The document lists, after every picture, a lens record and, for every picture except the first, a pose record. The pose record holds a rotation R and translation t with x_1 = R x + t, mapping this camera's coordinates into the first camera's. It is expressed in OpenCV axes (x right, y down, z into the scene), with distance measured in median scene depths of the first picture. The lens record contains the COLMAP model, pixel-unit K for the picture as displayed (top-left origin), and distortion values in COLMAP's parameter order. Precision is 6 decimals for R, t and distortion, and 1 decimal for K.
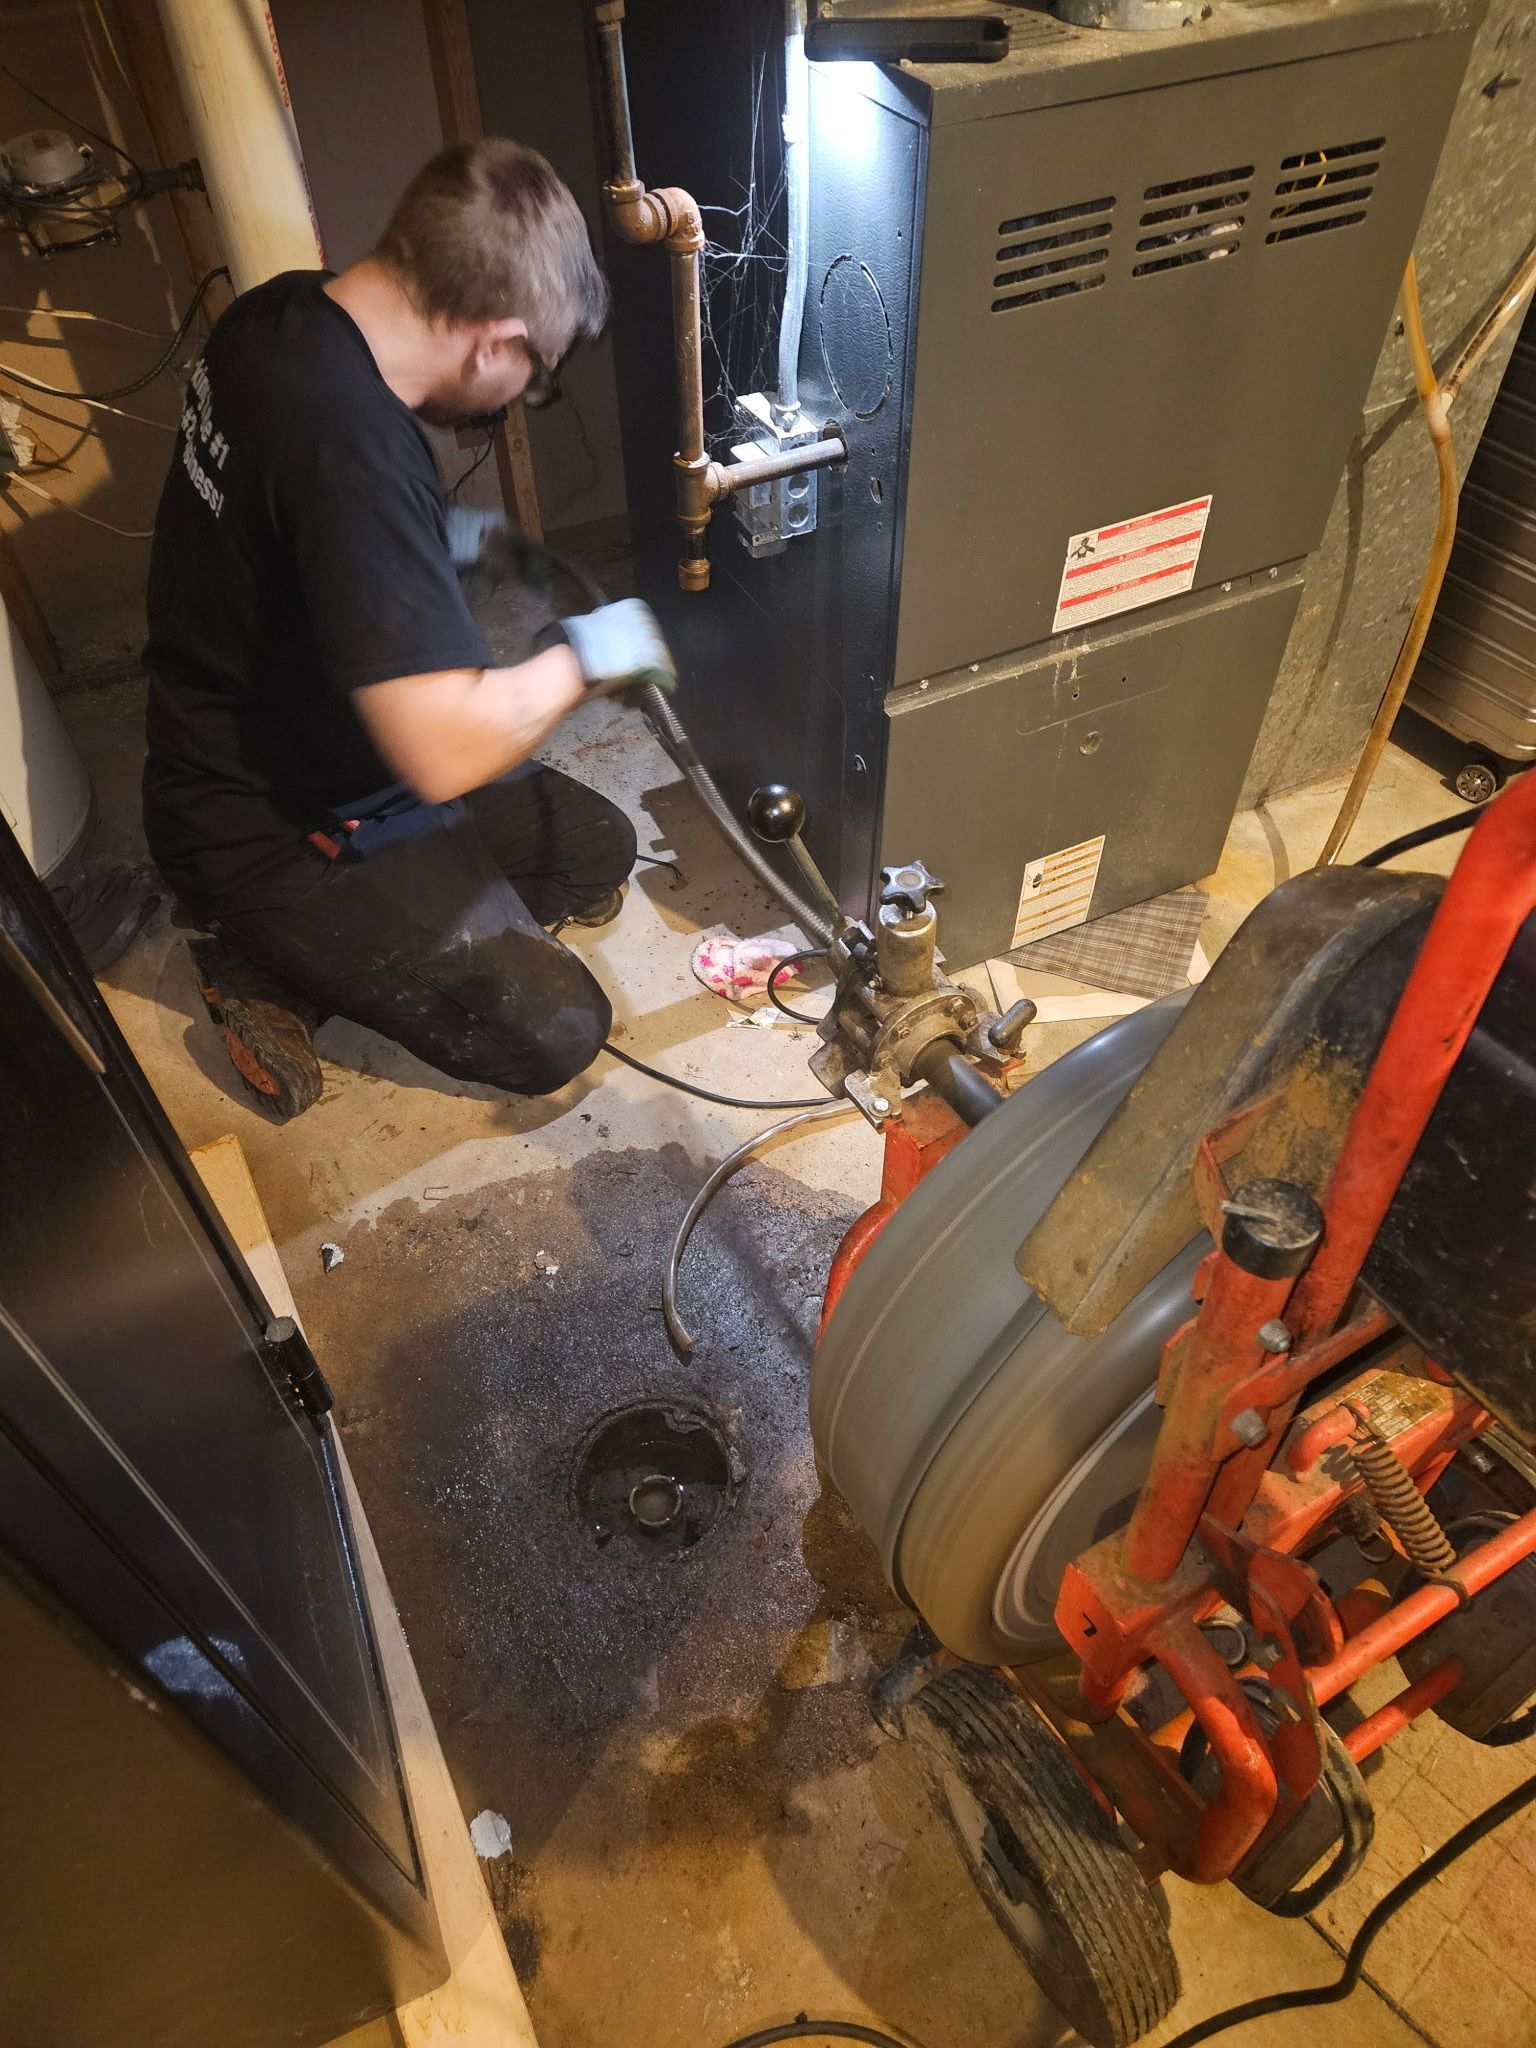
lens RADIAL K [[1434.2, 0, 769.5], [0, 1434.2, 1033.4], [0, 0, 1]] dist [0.079154, -0.079629]
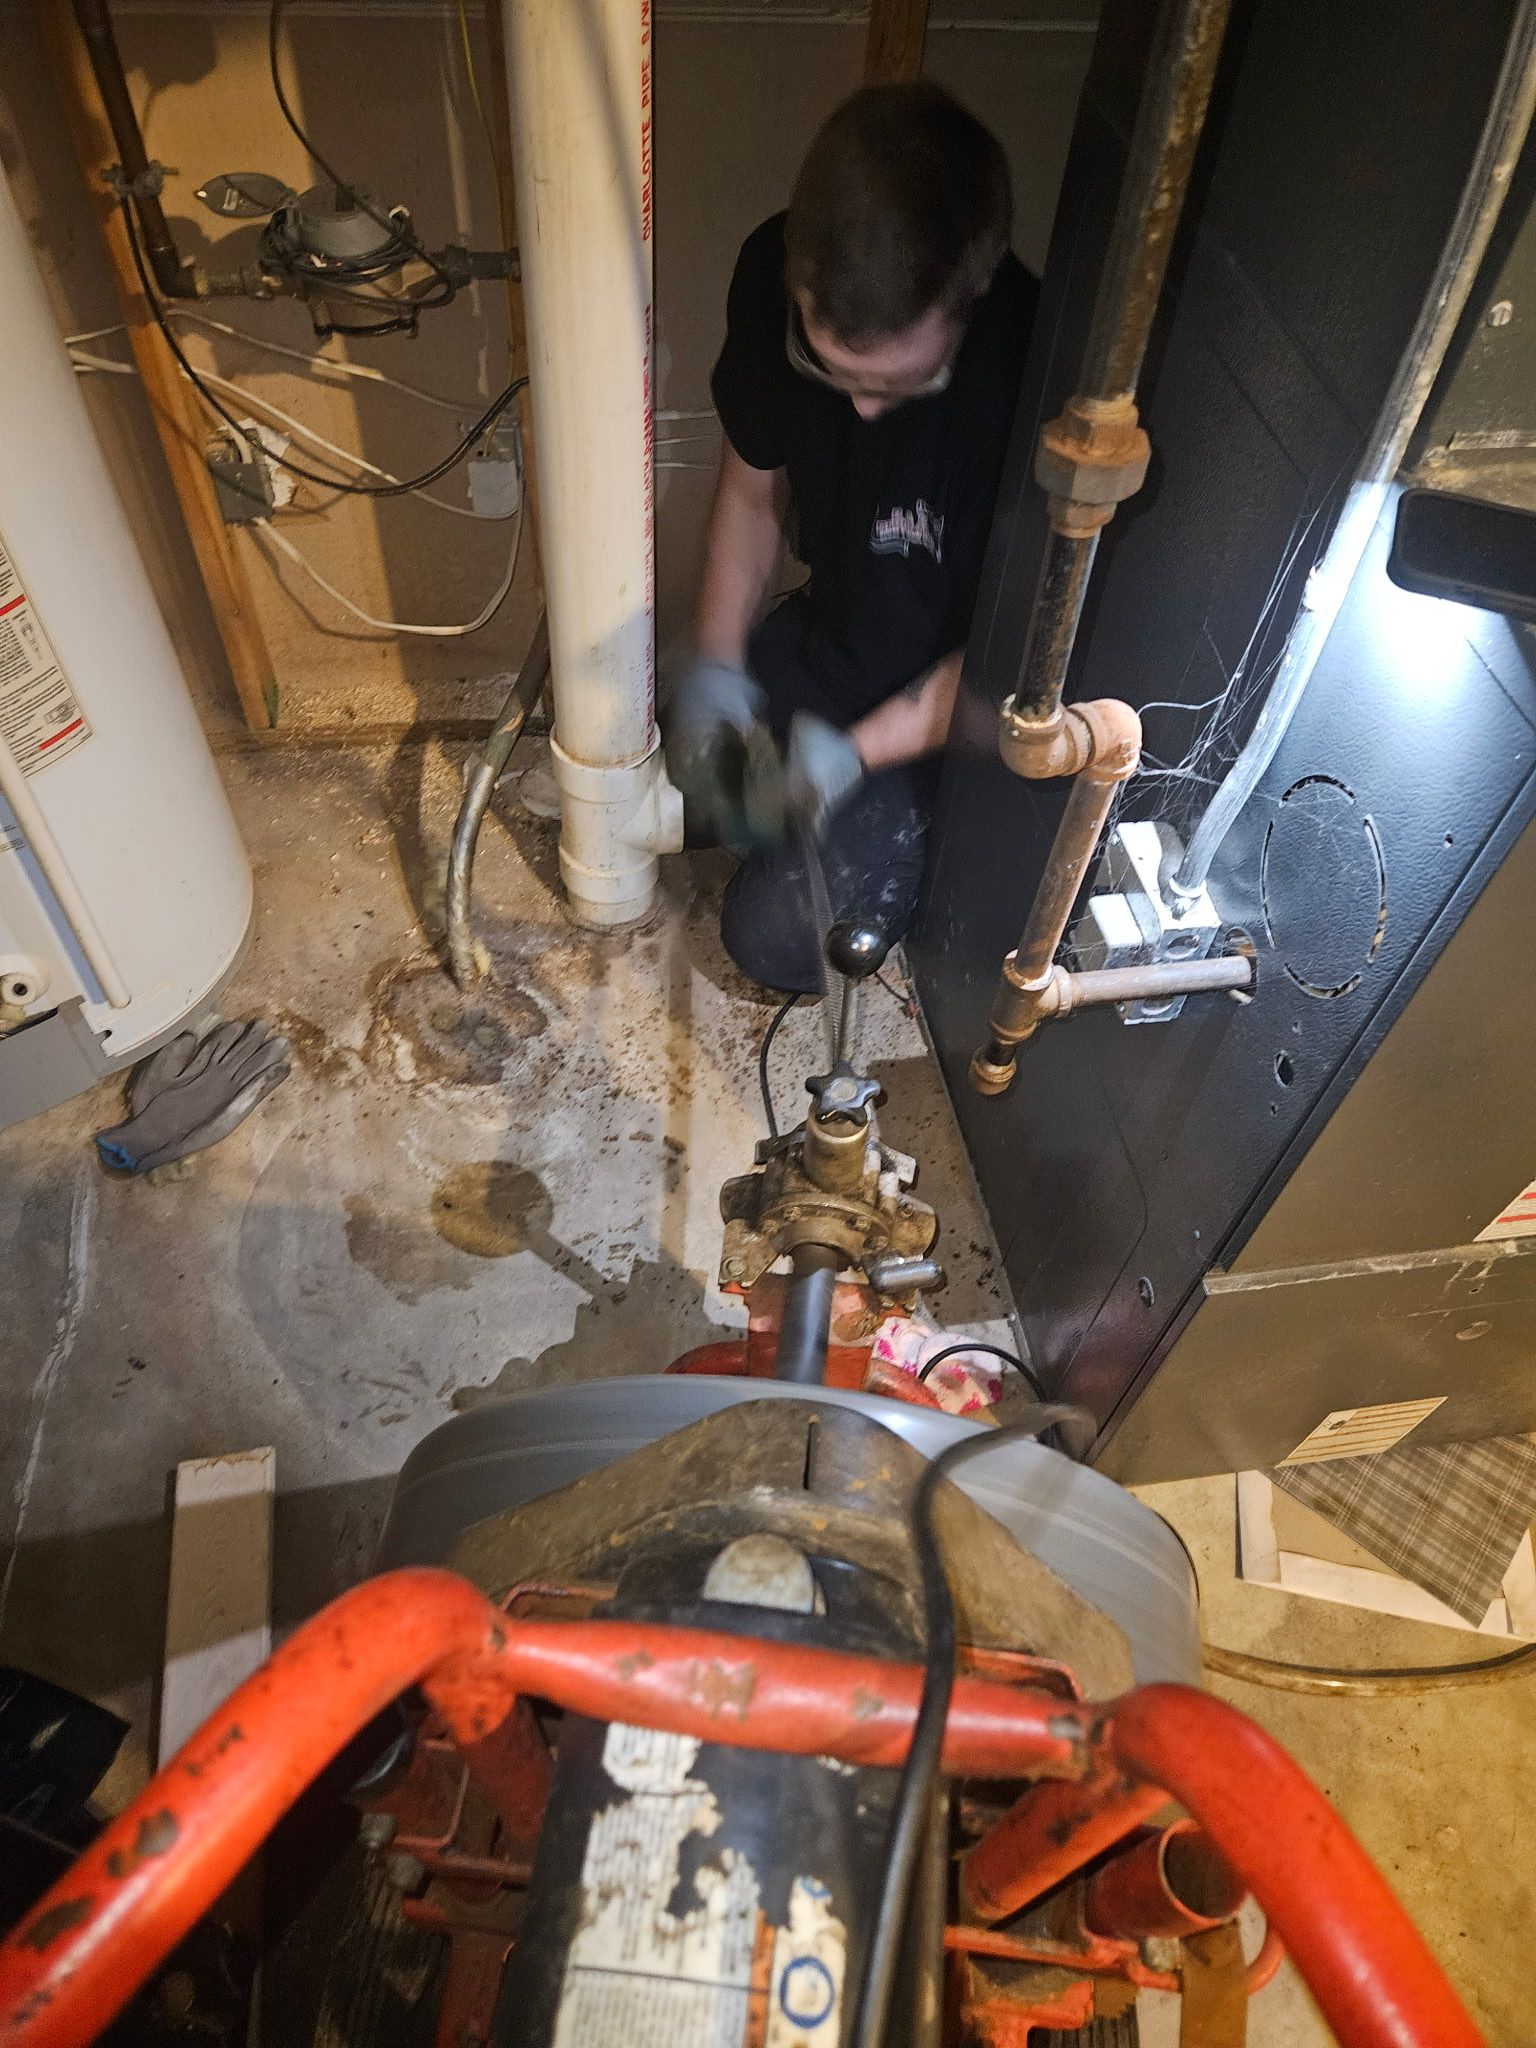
lens RADIAL K [[1439.8, 0, 772.2], [0, 1439.8, 1019.3], [0, 0, 1]] dist [0.072513, -0.071832]
pose [[0.956005, 0.267493, -0.120427, -0.075170], [-0.259885, 0.962701, 0.075273, -0.360889], [0.136070, -0.040664, 0.989864, 0.271921]]
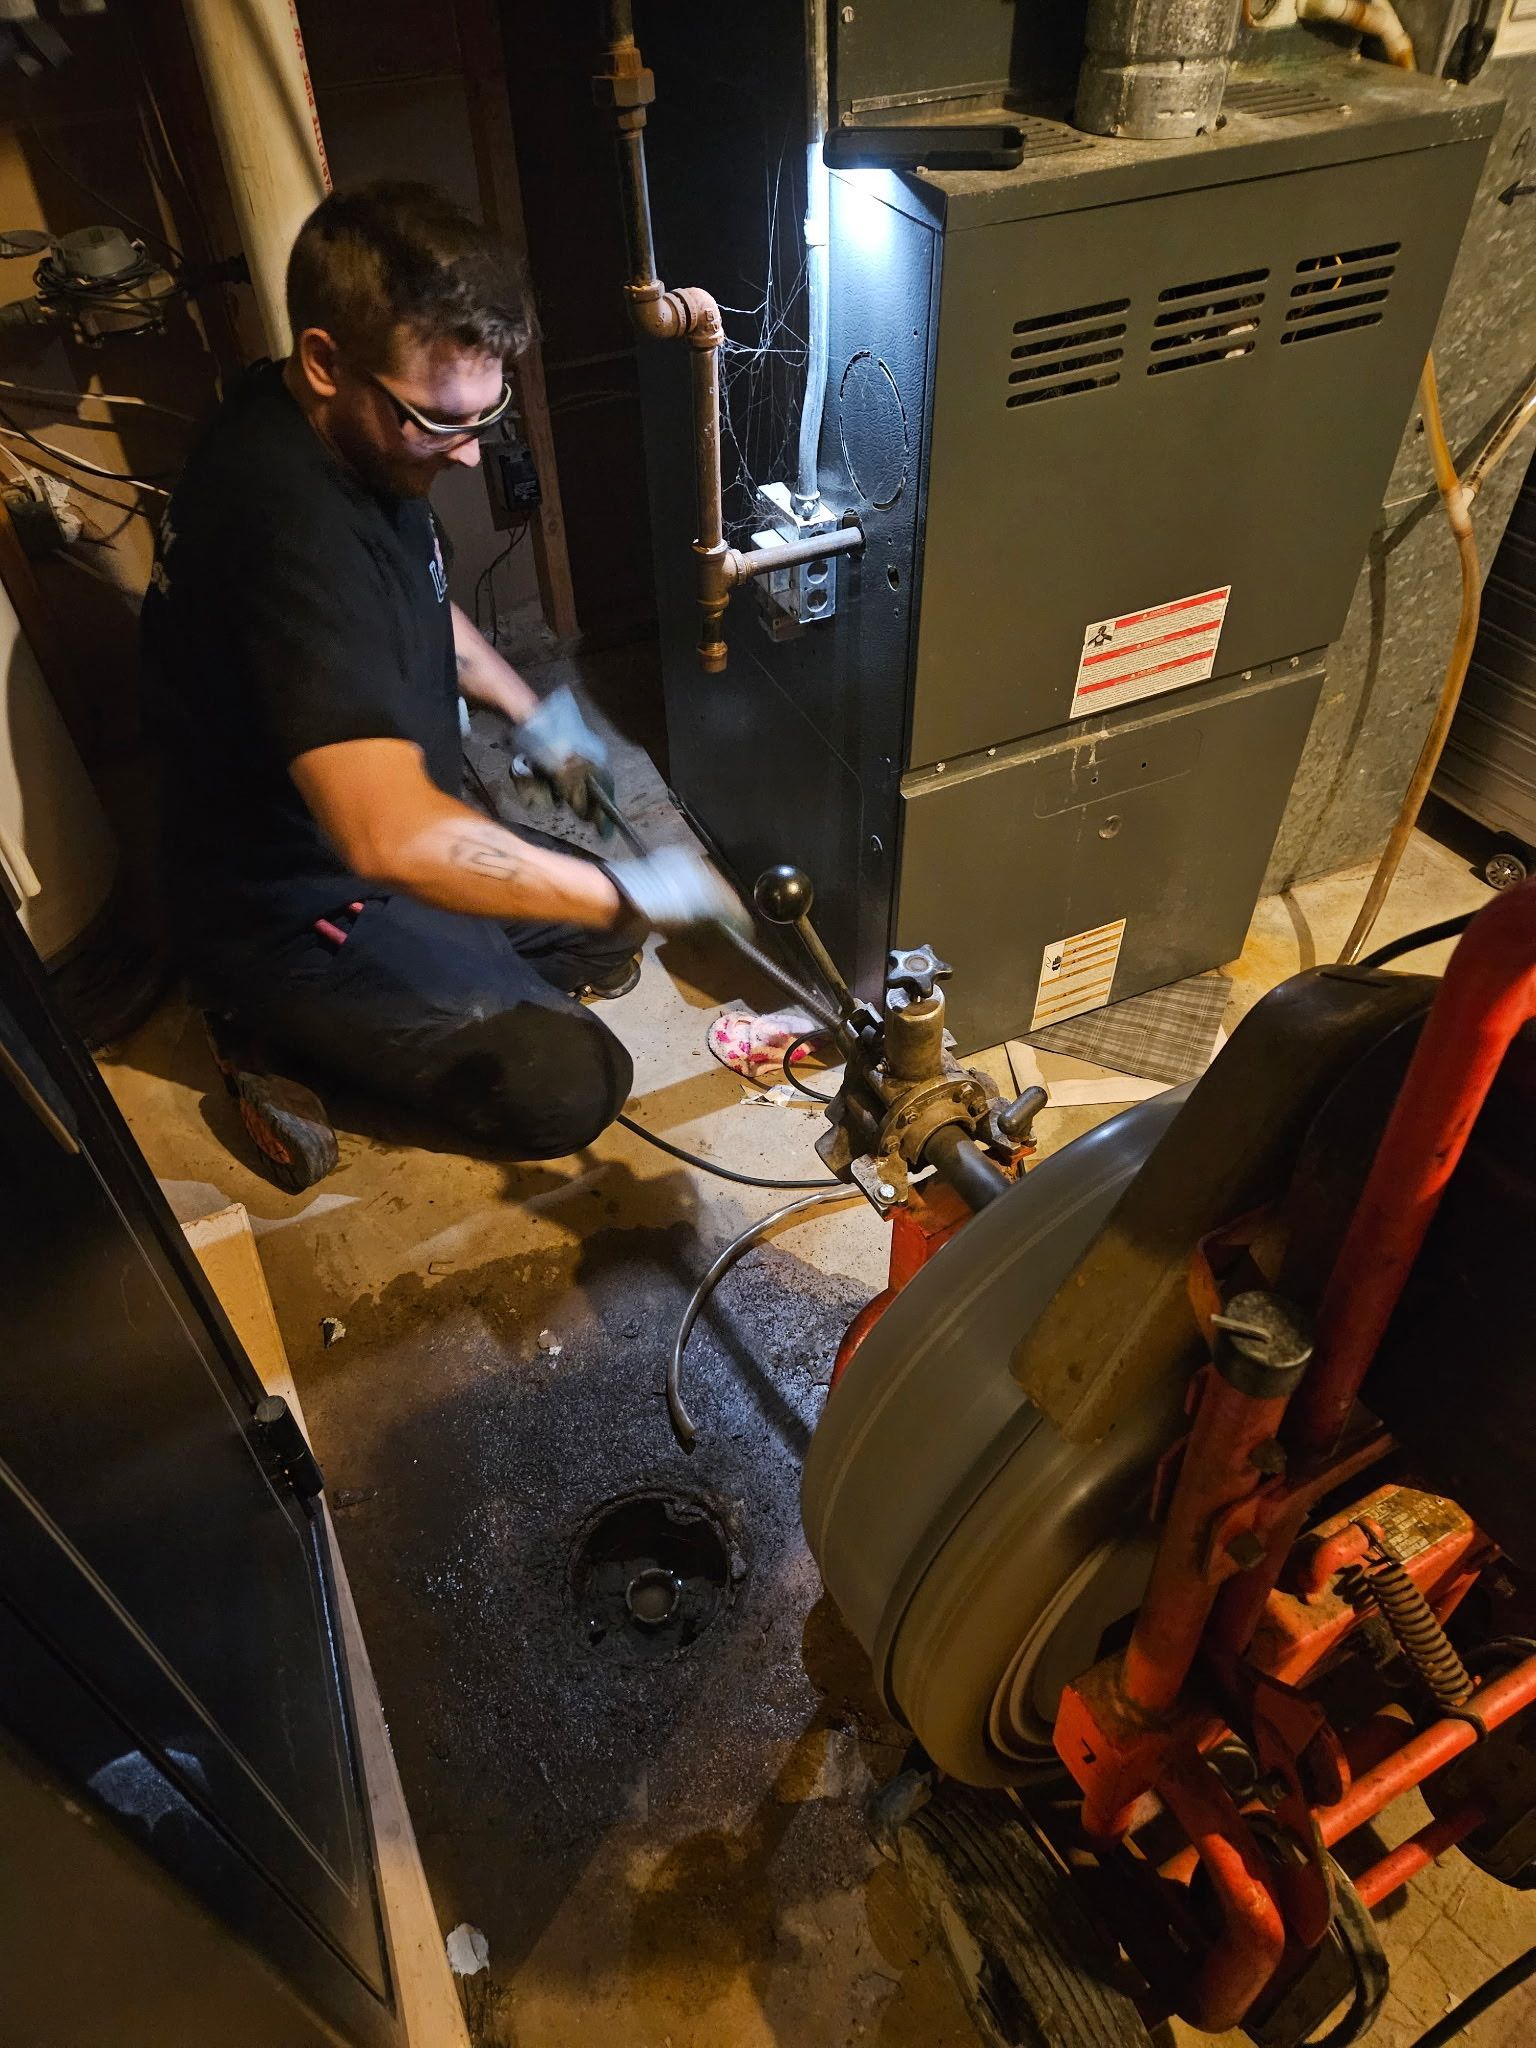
lens RADIAL K [[1439.8, 0, 772.2], [0, 1439.8, 1019.3], [0, 0, 1]] dist [0.072513, -0.071832]
pose [[0.999554, 0.018638, -0.023353, 0.017958], [-0.019949, 0.998161, -0.057235, -0.008328], [0.022244, 0.057675, 0.998088, 0.008588]]
